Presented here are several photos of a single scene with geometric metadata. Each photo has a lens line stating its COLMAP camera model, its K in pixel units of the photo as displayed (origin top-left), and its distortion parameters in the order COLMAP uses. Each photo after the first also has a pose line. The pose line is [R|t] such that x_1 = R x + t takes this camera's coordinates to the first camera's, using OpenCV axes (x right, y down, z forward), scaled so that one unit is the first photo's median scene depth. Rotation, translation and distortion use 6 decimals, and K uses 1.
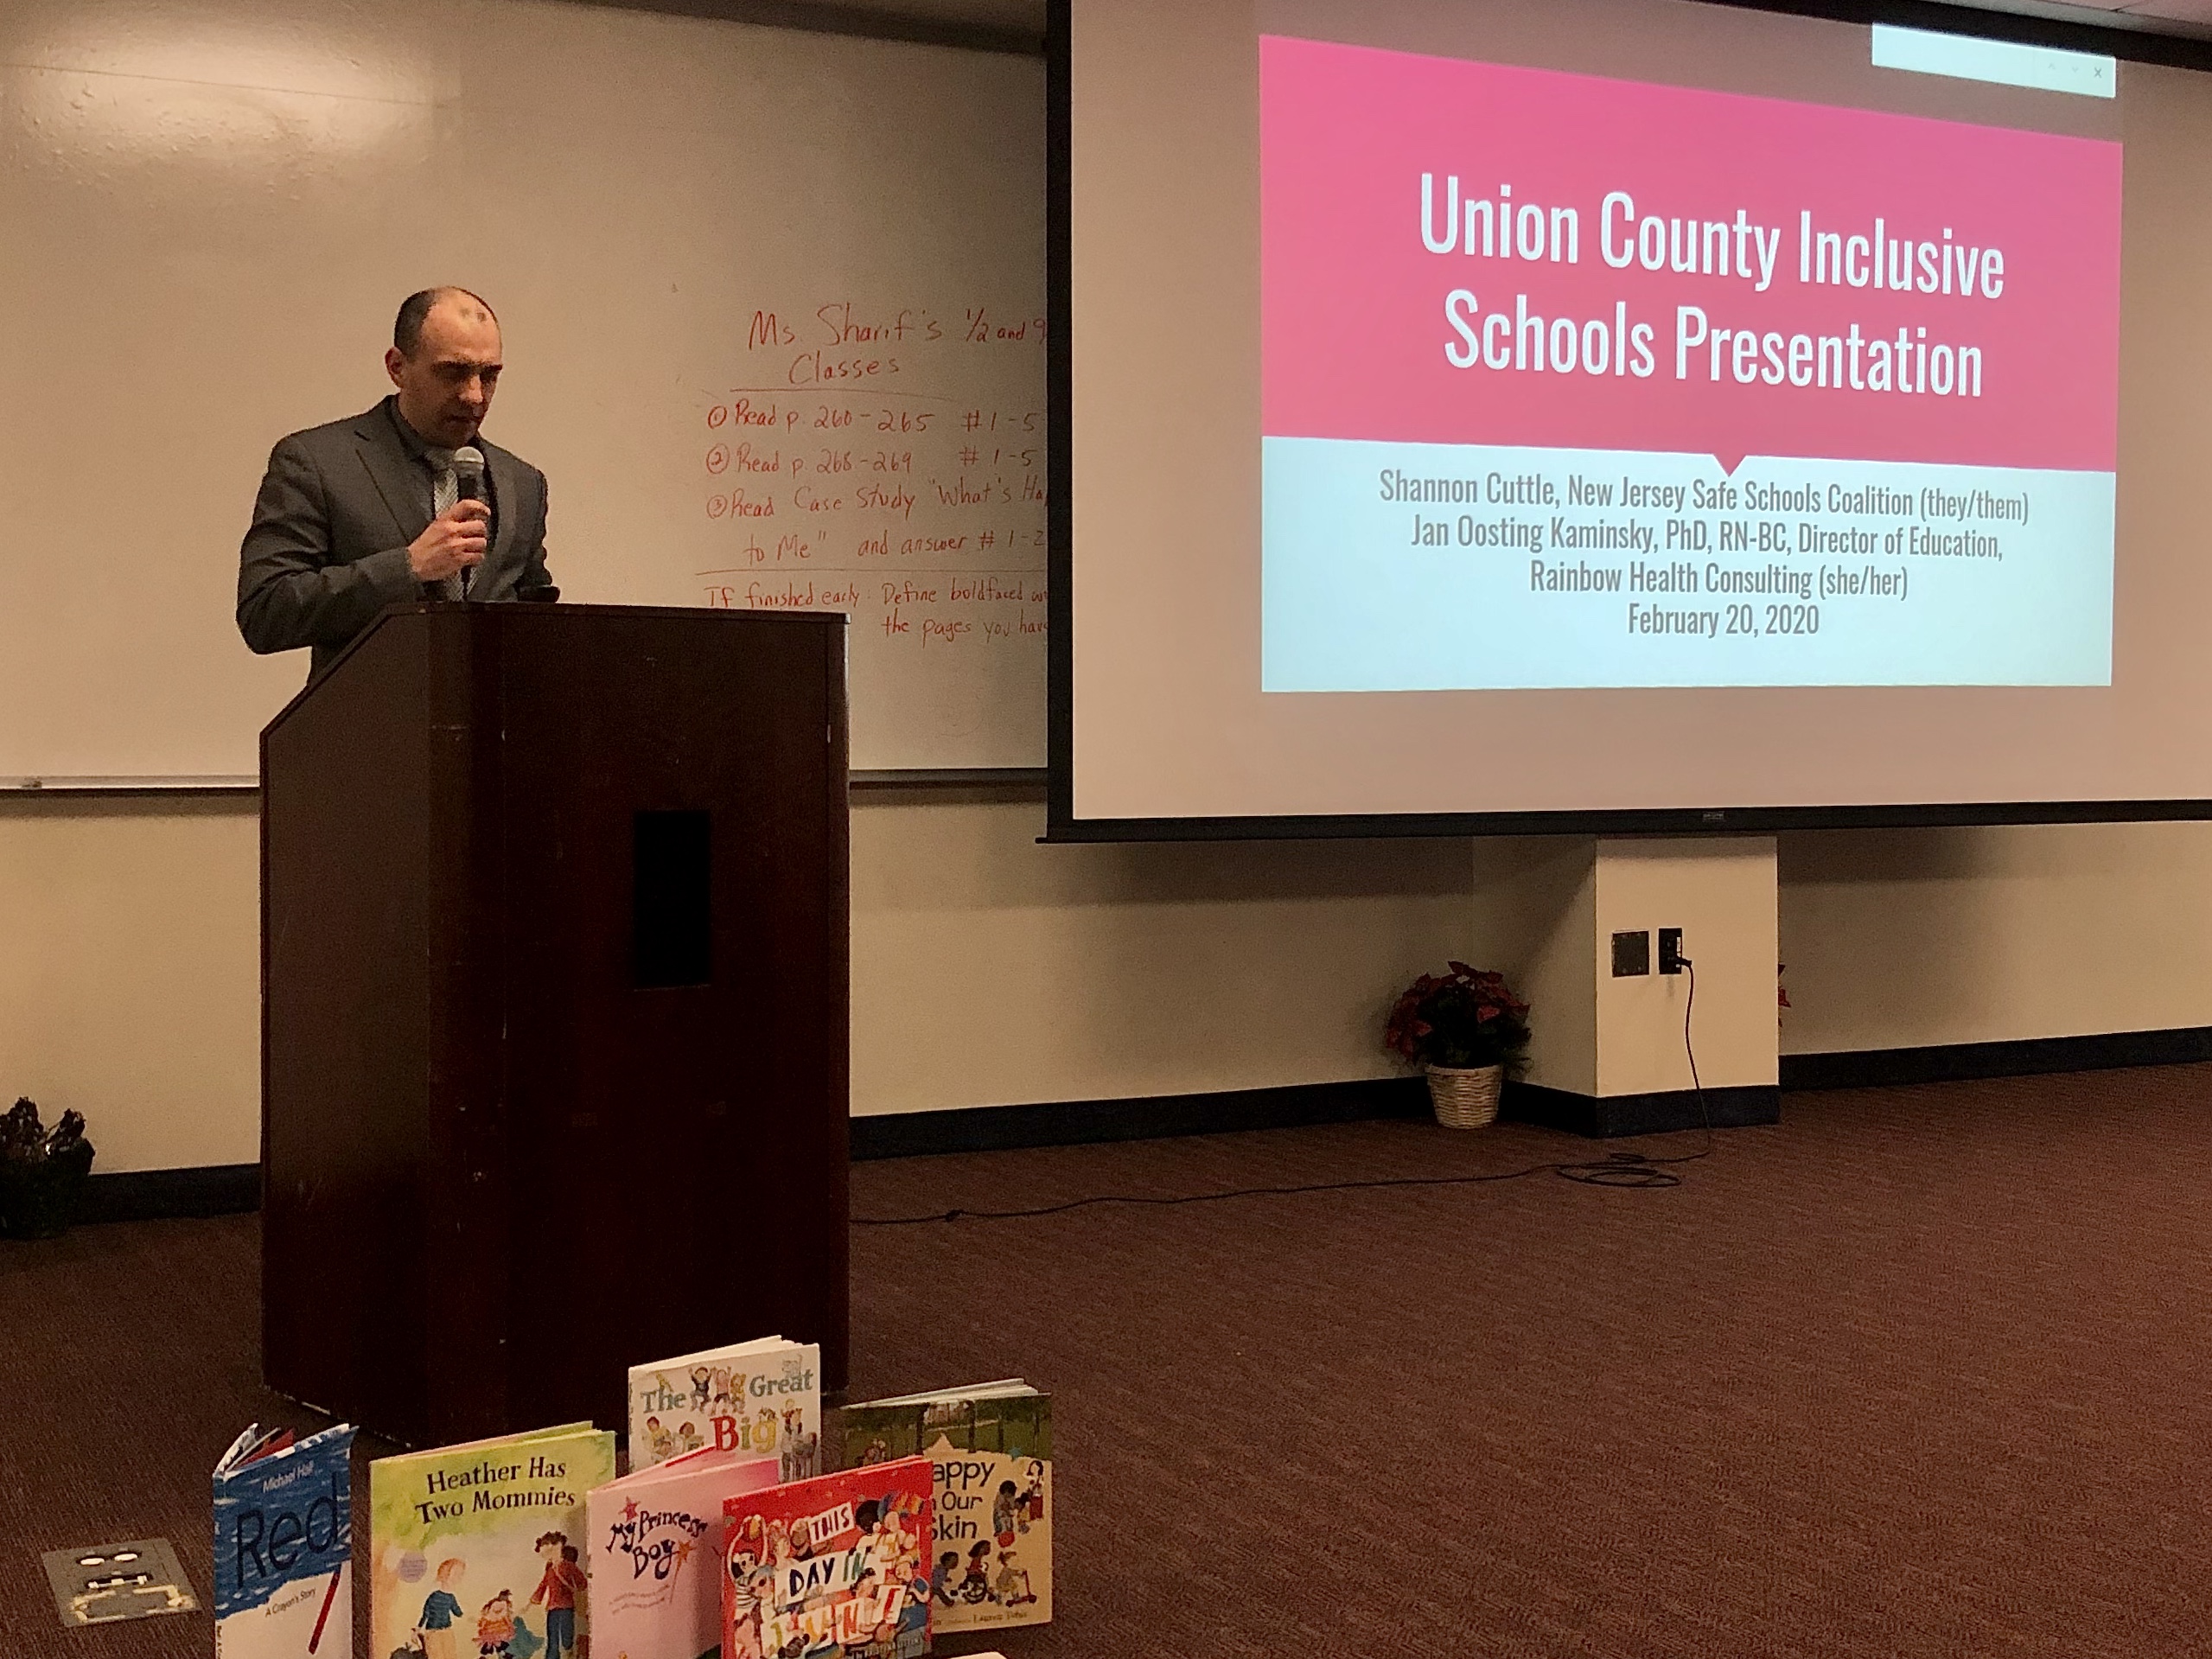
lens RADIAL K [[2360.1, 0, 1106.0], [0, 2360.1, 829.5], [0, 0, 1]] dist [0.065068, -0.206287]
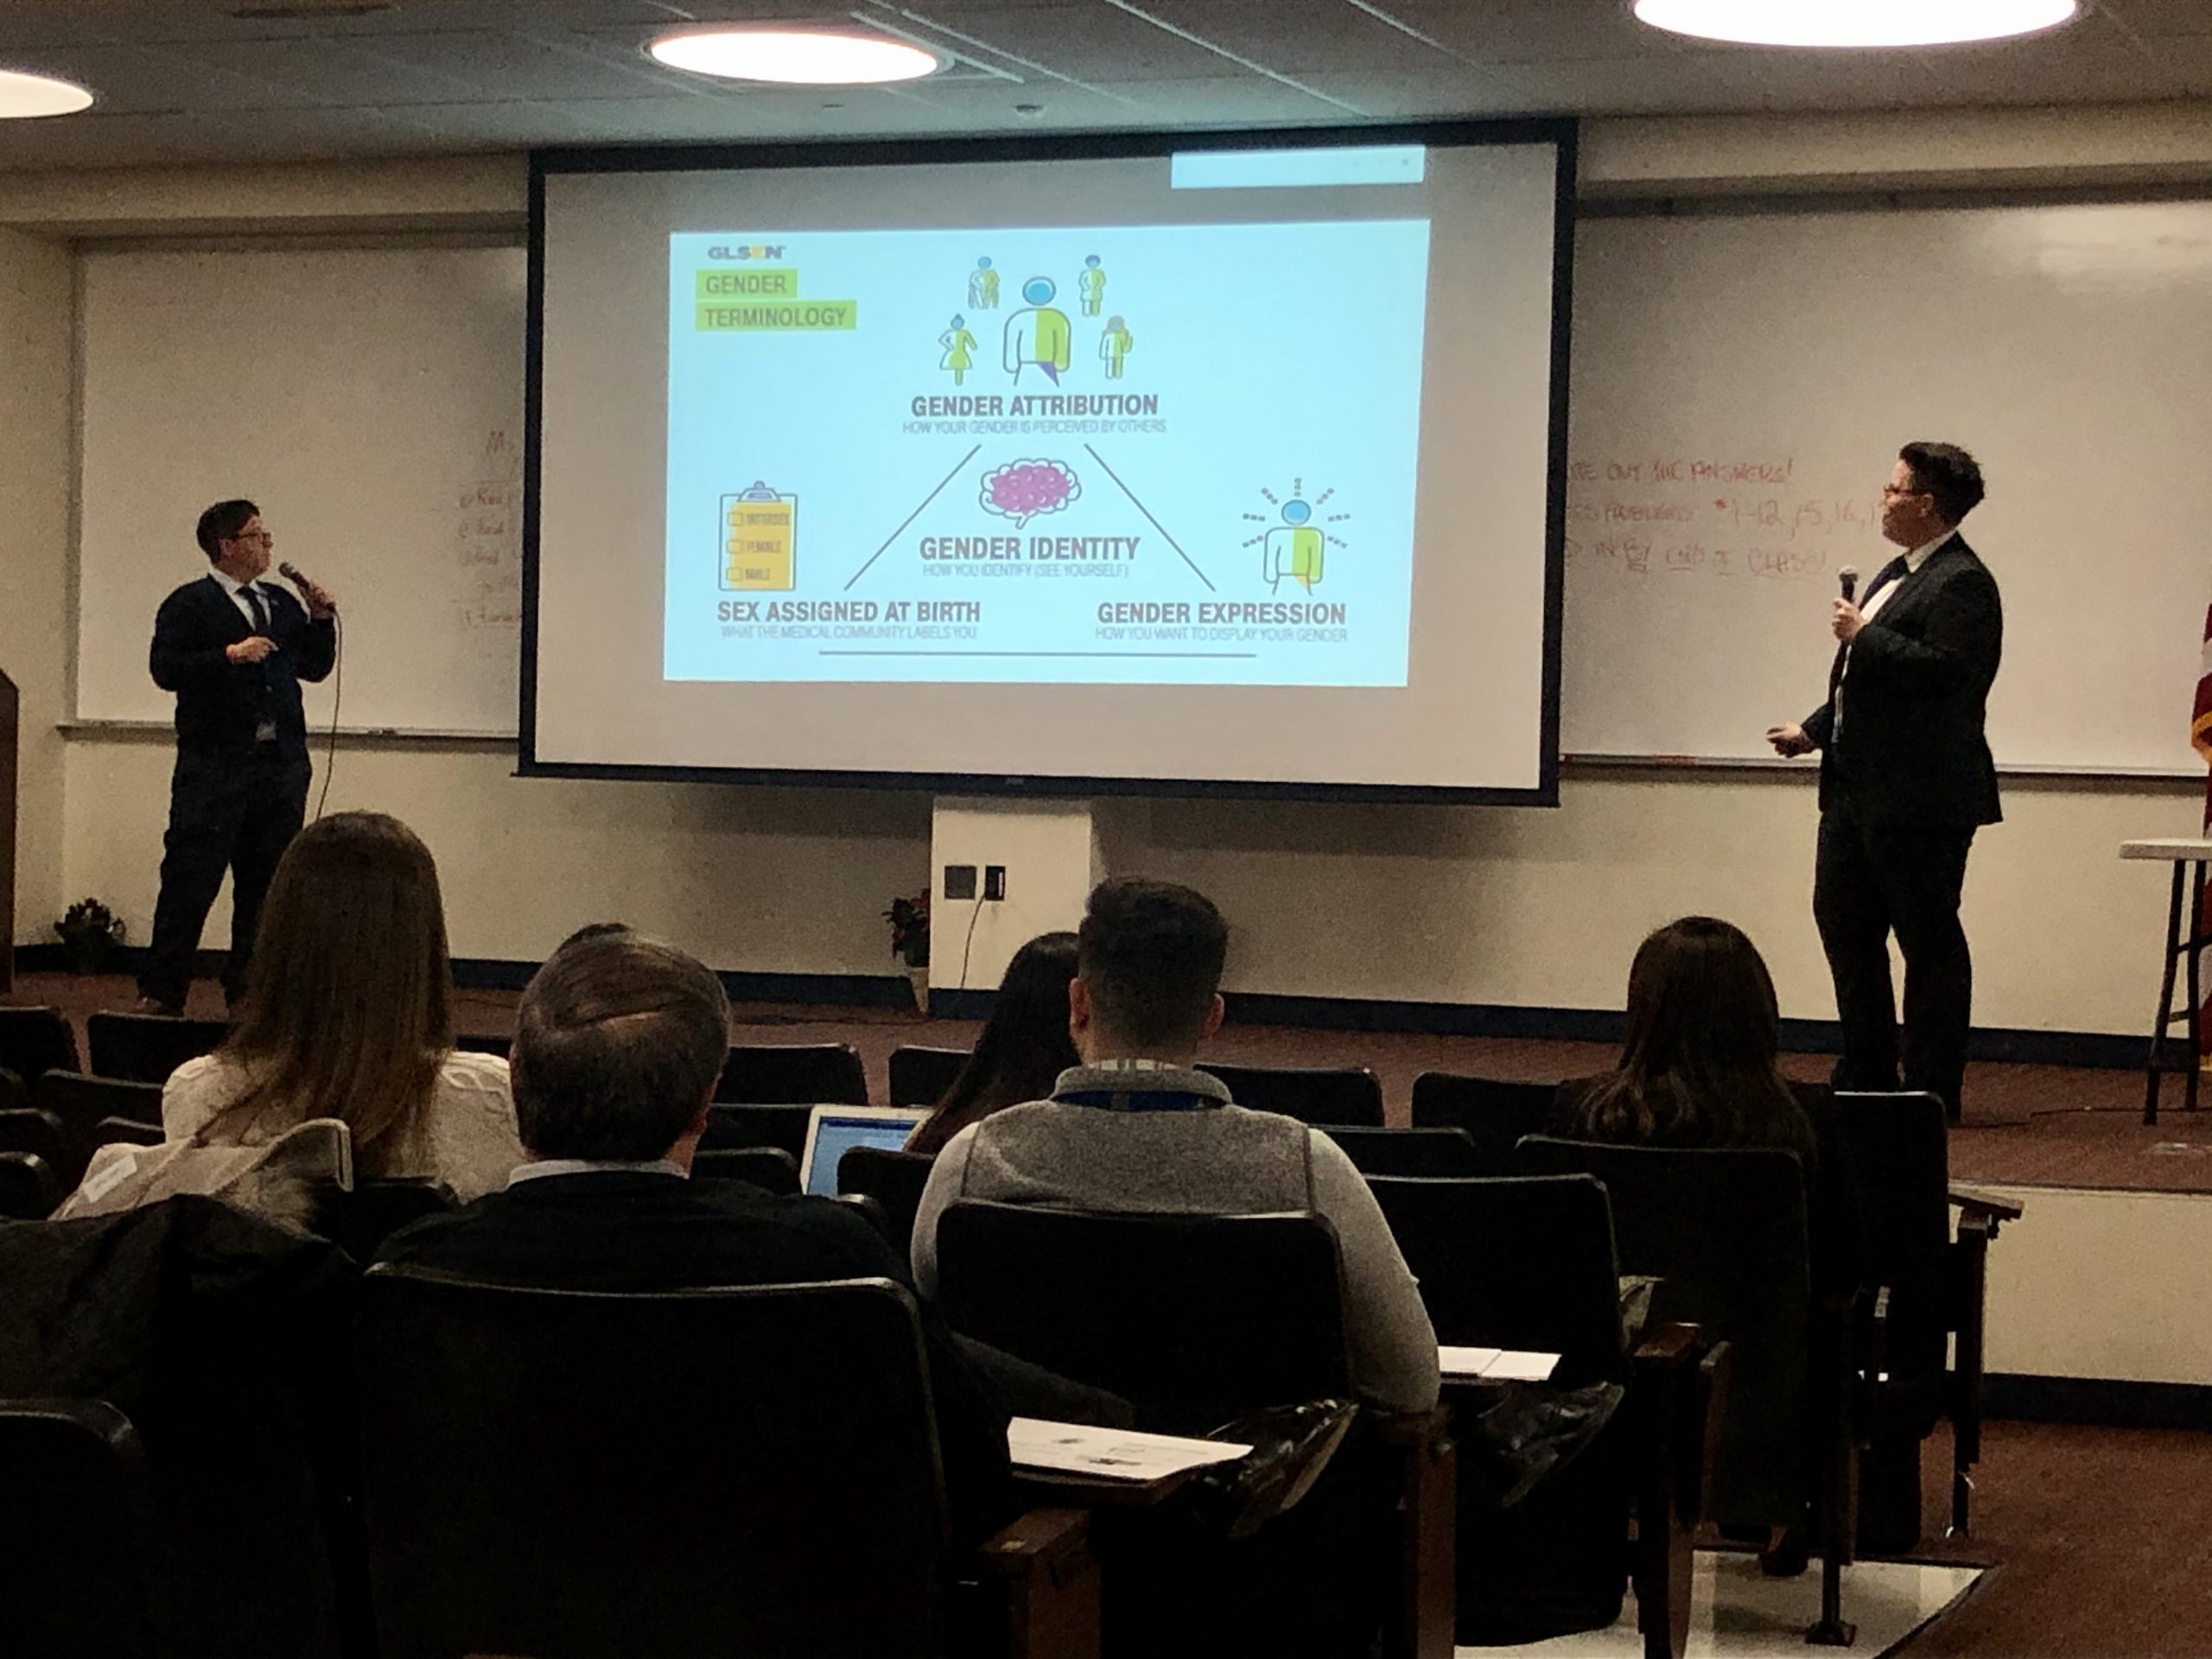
lens RADIAL K [[4296.0, 0, 1106.0], [0, 4296.0, 829.5], [0, 0, 1]] dist [0.067953, 0.060896]
pose [[0.703149, 0.041954, -0.709804, 3.033280], [-0.045284, 0.998874, 0.014181, -0.023291], [0.709599, 0.022171, 0.704257, -0.982754]]
